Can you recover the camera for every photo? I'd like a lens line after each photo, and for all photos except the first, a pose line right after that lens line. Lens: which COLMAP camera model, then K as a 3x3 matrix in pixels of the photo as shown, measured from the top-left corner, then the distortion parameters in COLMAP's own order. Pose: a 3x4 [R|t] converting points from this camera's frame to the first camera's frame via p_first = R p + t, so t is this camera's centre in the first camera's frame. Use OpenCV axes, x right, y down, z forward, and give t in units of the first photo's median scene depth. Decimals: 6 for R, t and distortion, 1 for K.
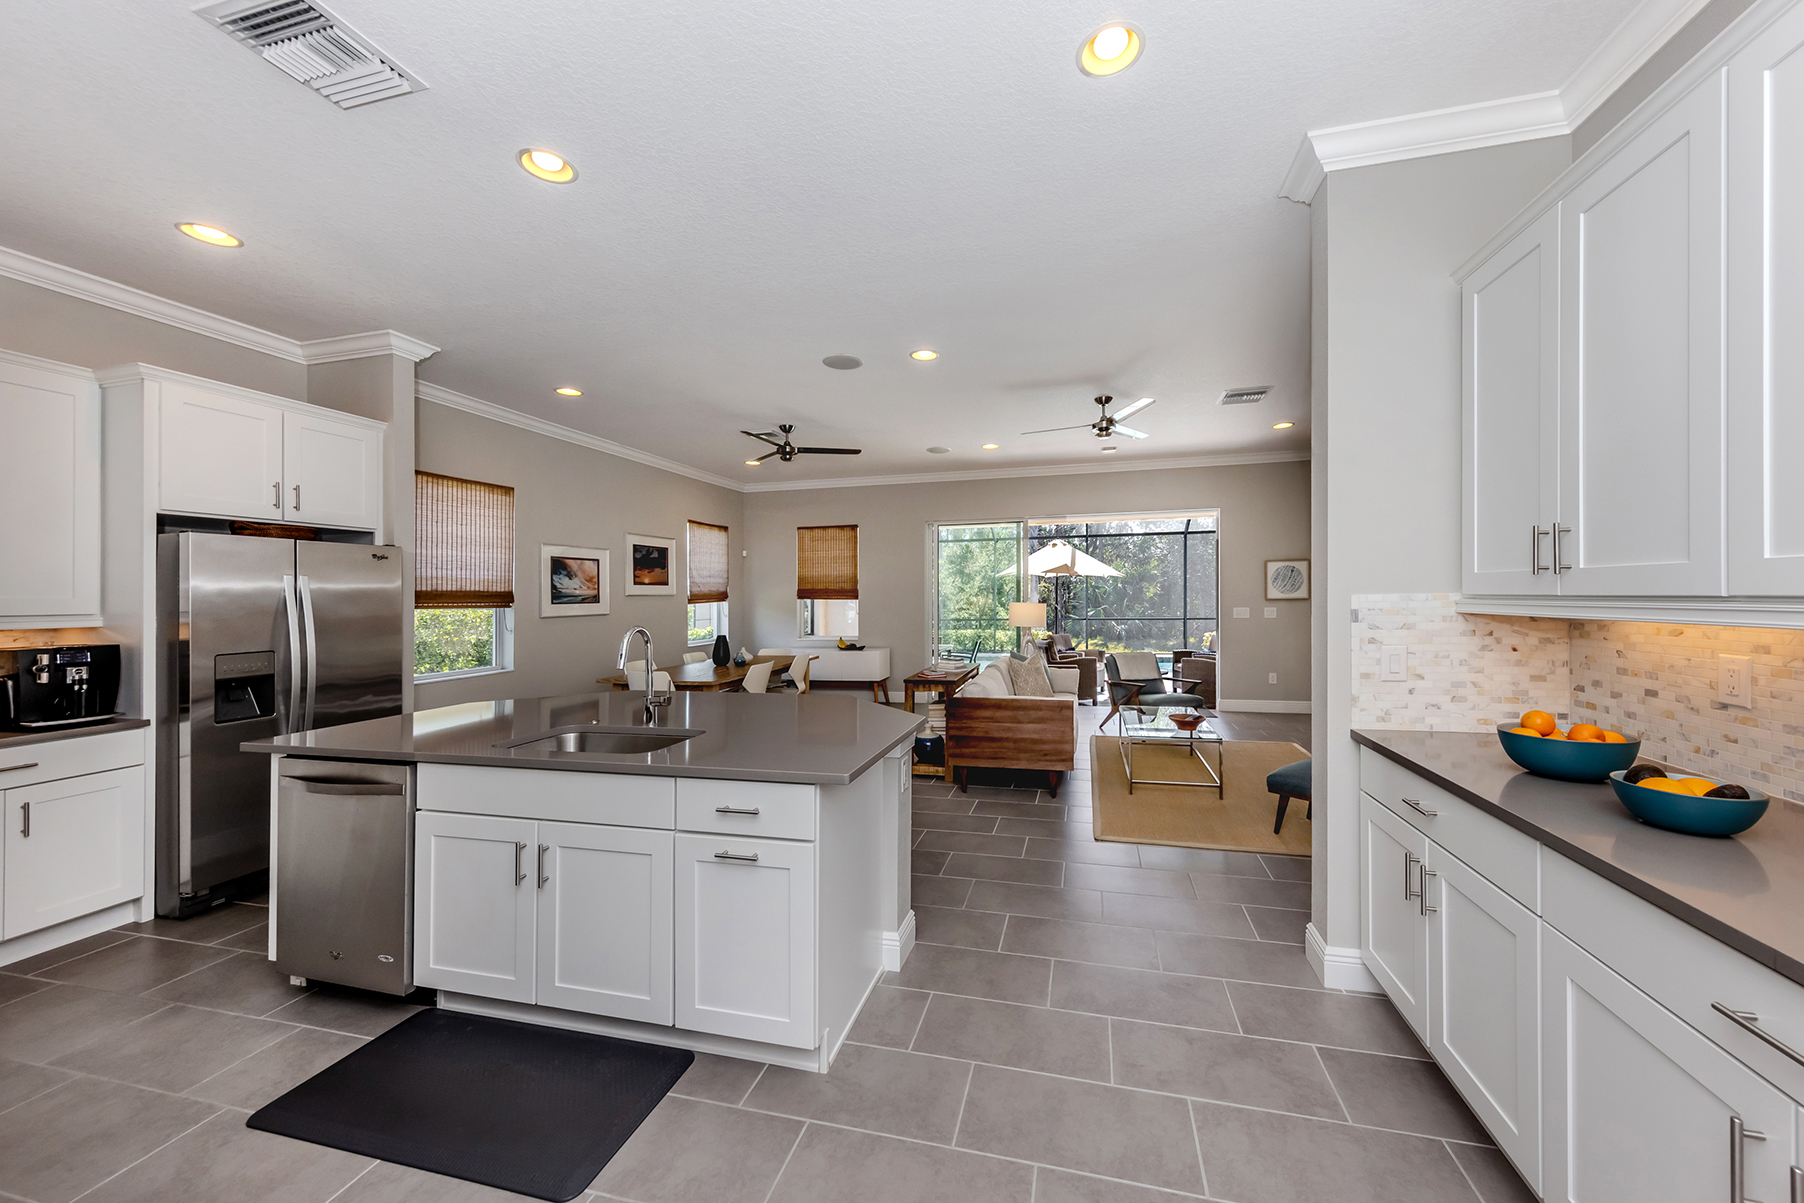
lens RADIAL K [[612.0, 0, 908.7], [0, 612.0, 596.4], [0, 0, 1]] dist [0.021283, 0.000235]
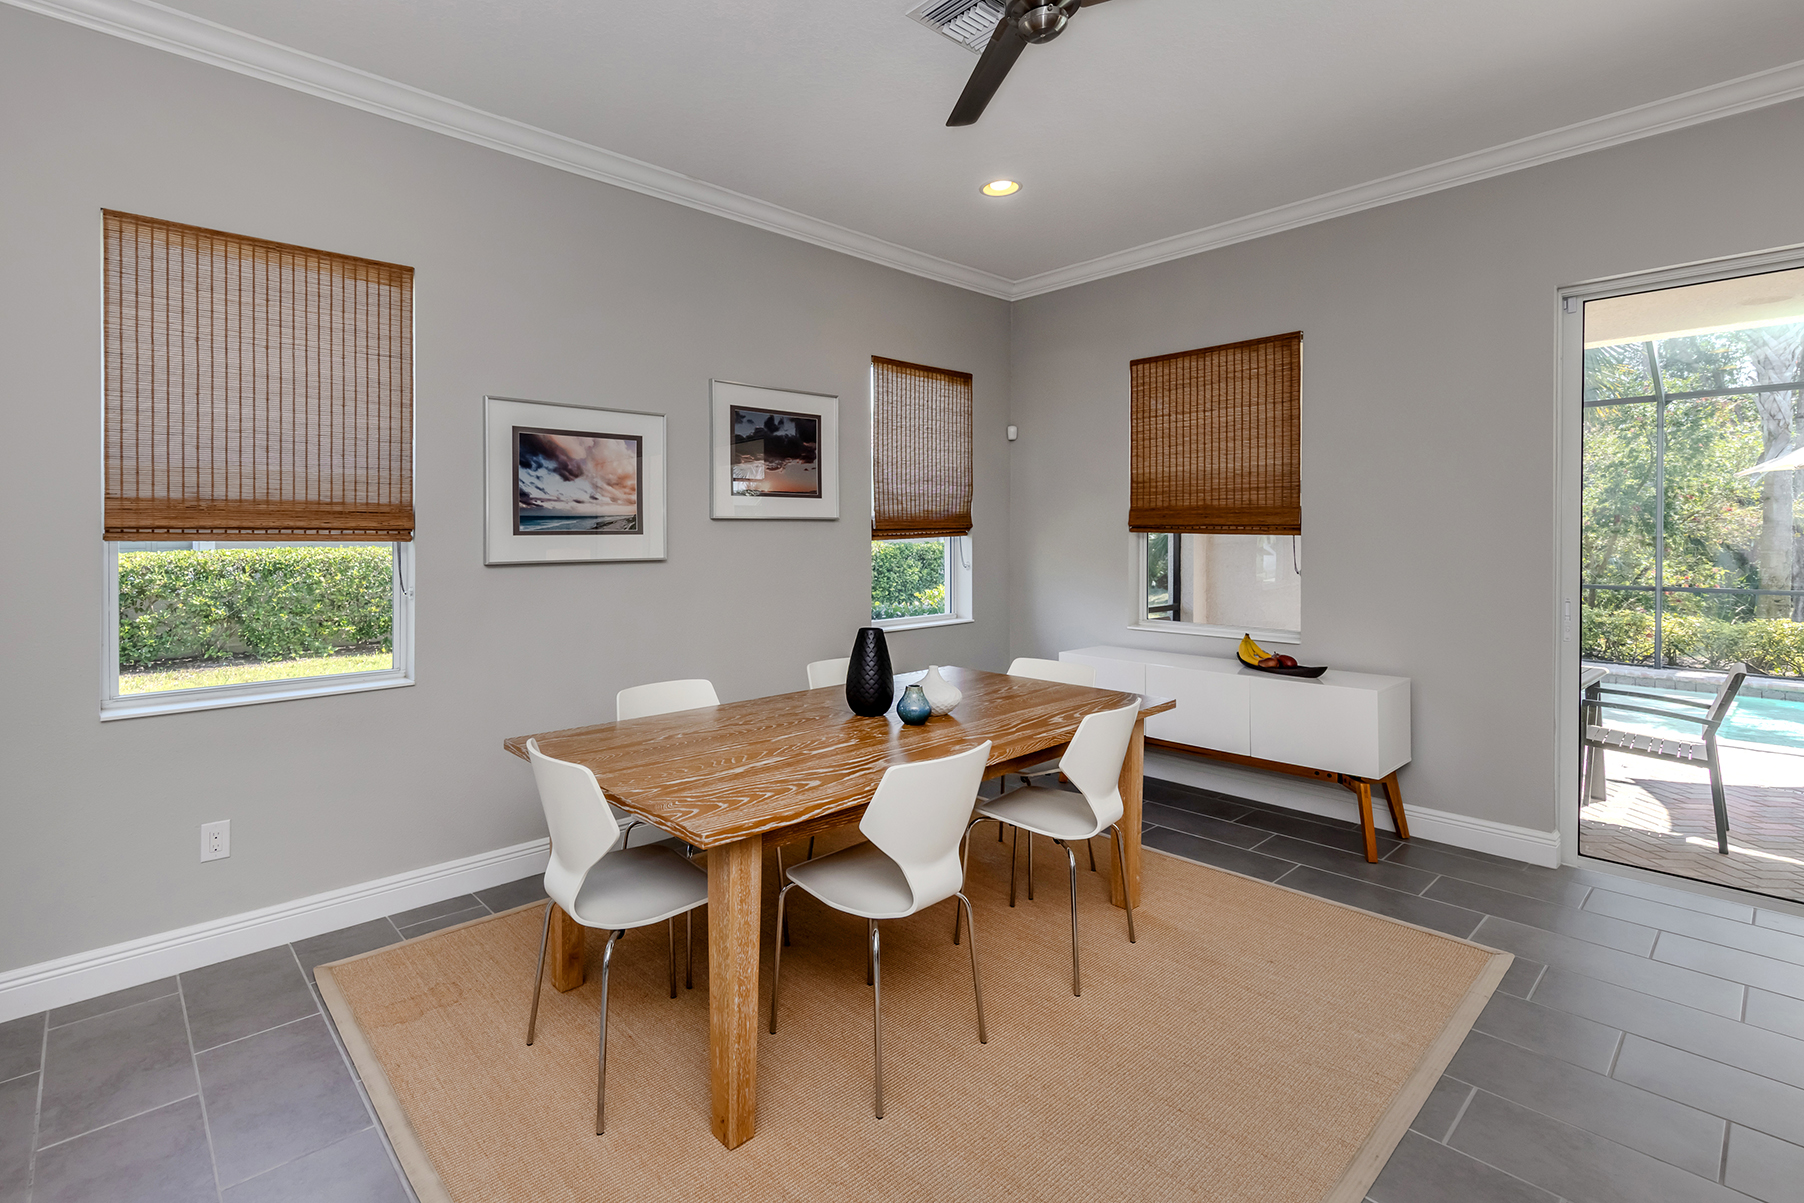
lens RADIAL K [[795.2, 0, 807.4], [0, 795.2, 522.2], [0, 0, 1]] dist [0.003437, -0.000645]
pose [[0.819780, 0.002802, -0.572671, -0.061638], [-0.009086, 0.999926, -0.008114, 0.005295], [0.572606, 0.011855, 0.819745, 0.520709]]
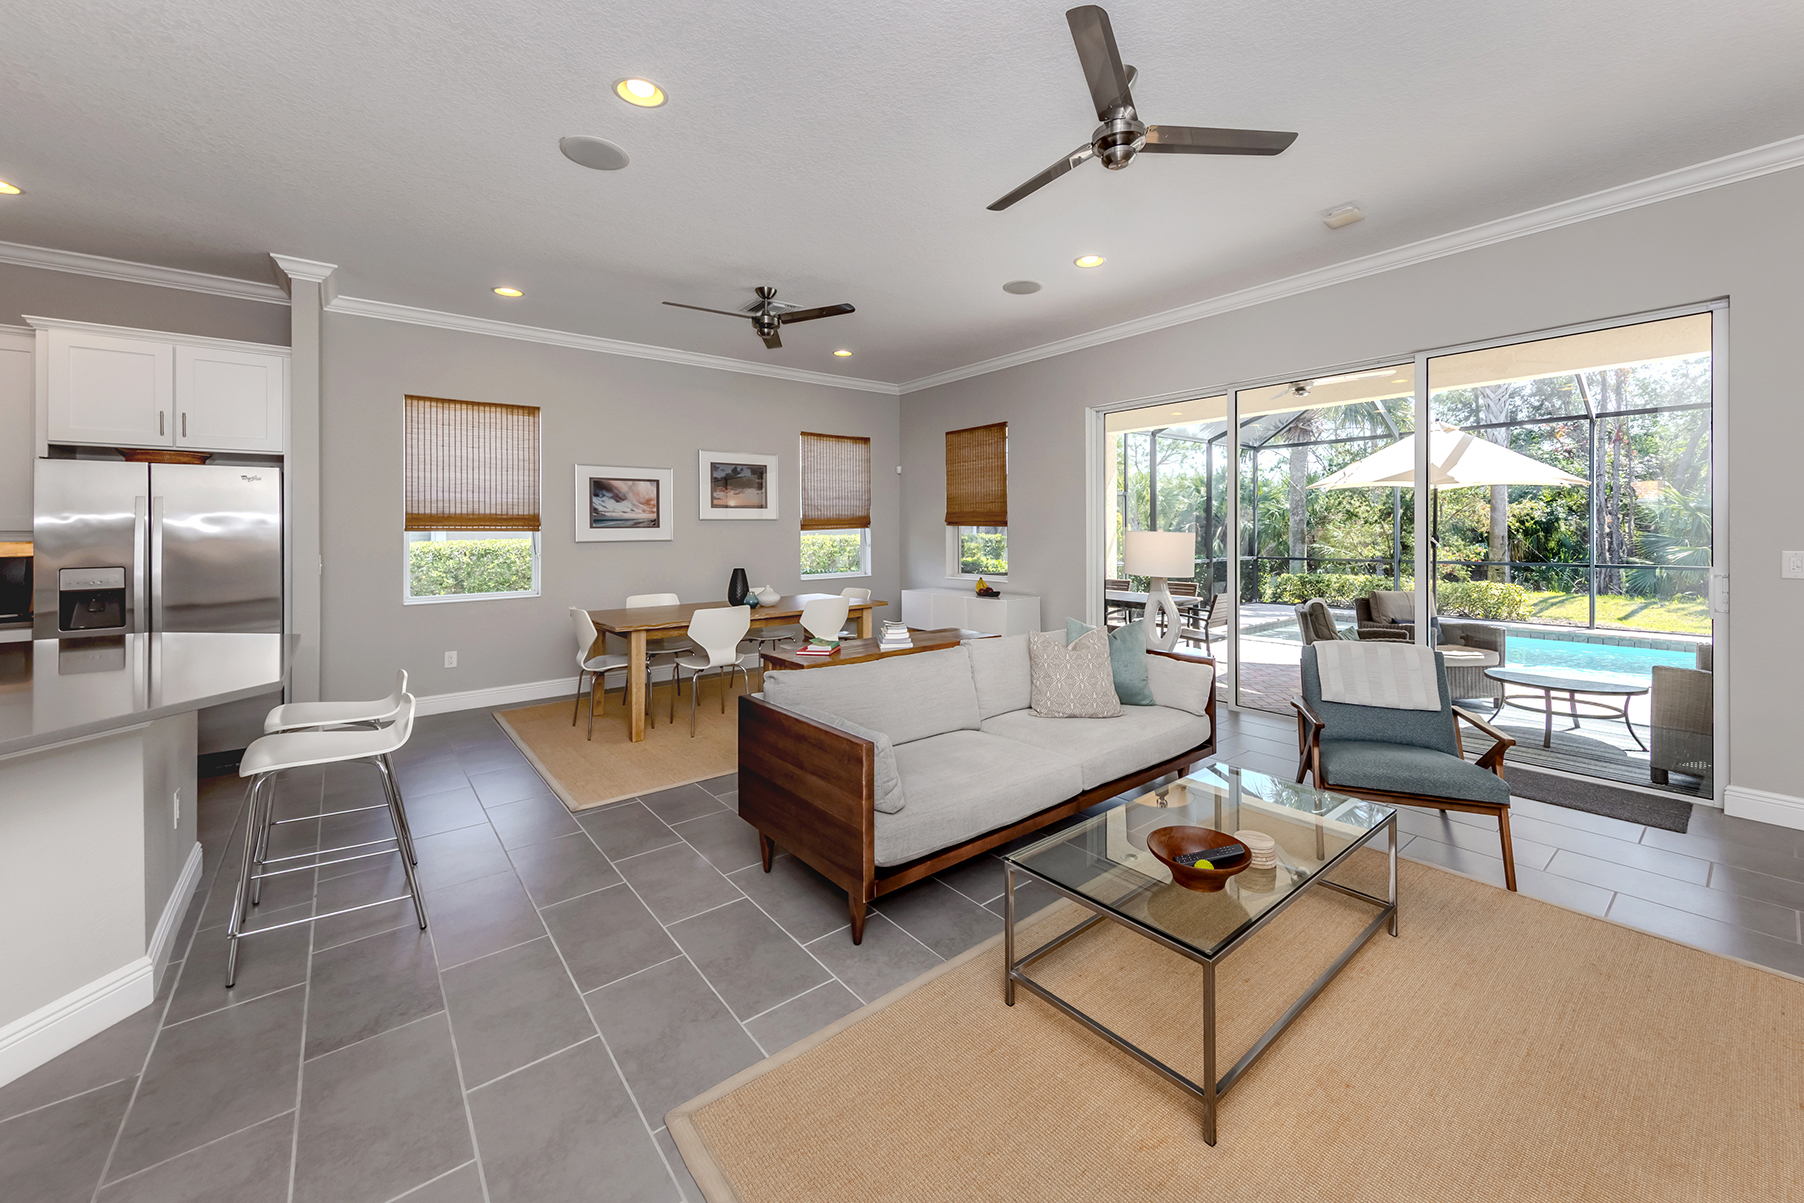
lens RADIAL K [[659.9, 0, 928.2], [0, 659.9, 517.4], [0, 0, 1]] dist [0.006635, -0.000303]
pose [[0.815895, -0.003445, -0.578190, 0.342995], [-0.003870, 0.999927, -0.011420, 0.004656], [0.578187, 0.011555, 0.815822, 0.378497]]
